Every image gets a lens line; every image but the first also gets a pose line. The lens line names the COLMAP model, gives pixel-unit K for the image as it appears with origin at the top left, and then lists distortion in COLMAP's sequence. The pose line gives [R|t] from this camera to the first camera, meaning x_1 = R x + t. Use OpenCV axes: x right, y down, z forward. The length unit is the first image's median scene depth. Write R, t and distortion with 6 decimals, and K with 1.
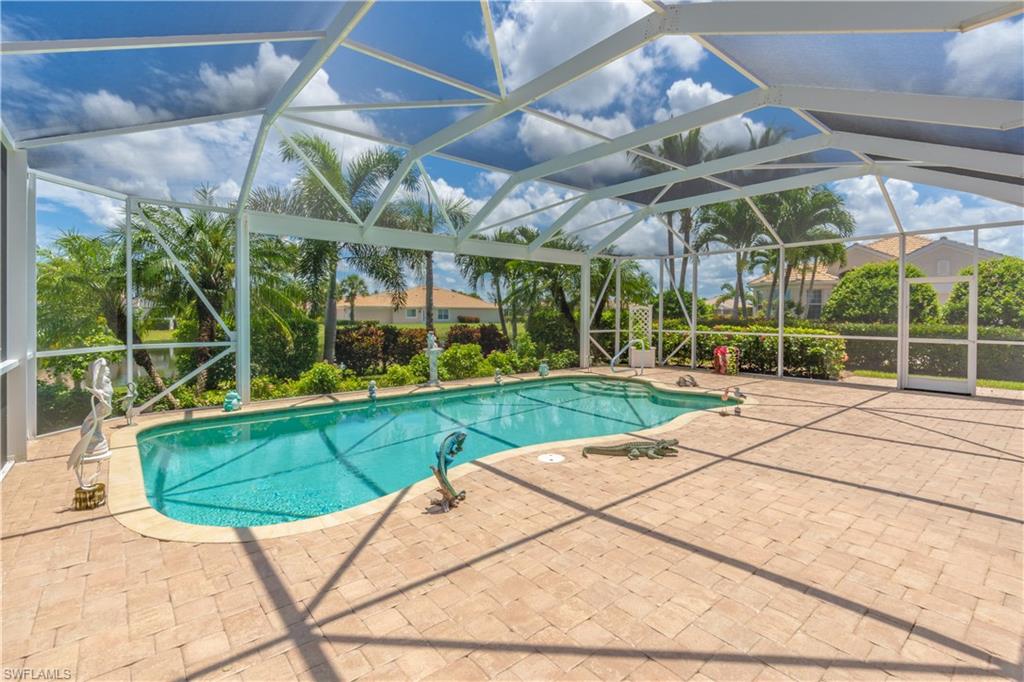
lens RADIAL K [[473.5, 0, 483.7], [0, 473.5, 334.0], [0, 0, 1]] dist [-0.014366, 0.005112]
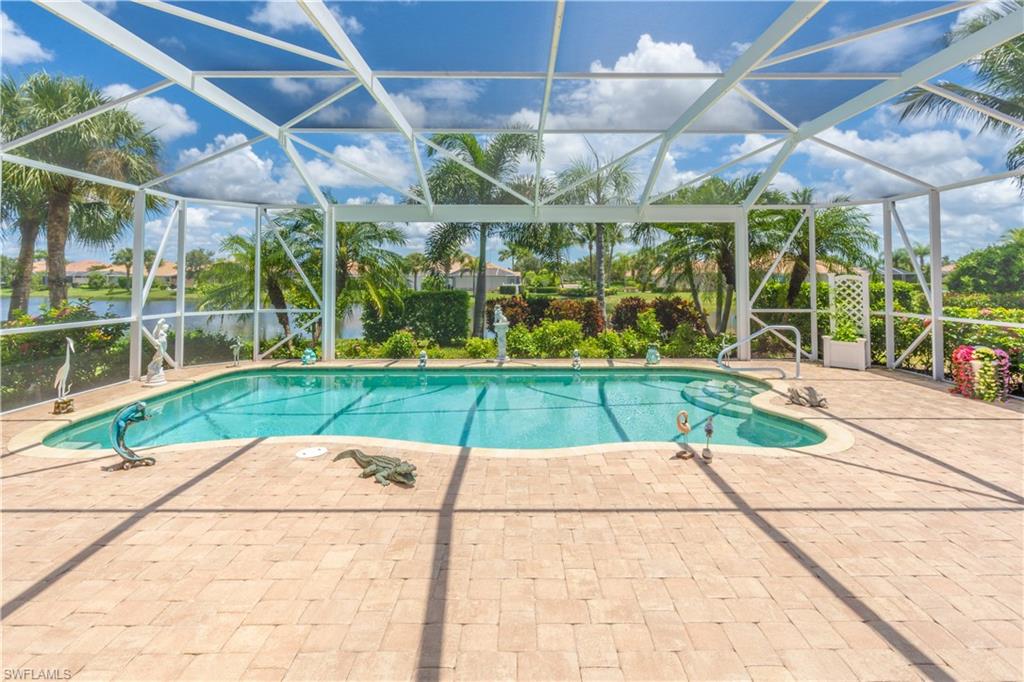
lens RADIAL K [[473.5, 0, 518.5], [0, 473.5, 268.3], [0, 0, 1]] dist [-0.014366, 0.005112]
pose [[0.774068, -0.017721, -0.632855, 0.466937], [-0.023315, 0.998132, -0.056468, -0.024613], [0.632673, 0.058465, 0.772209, 0.231731]]
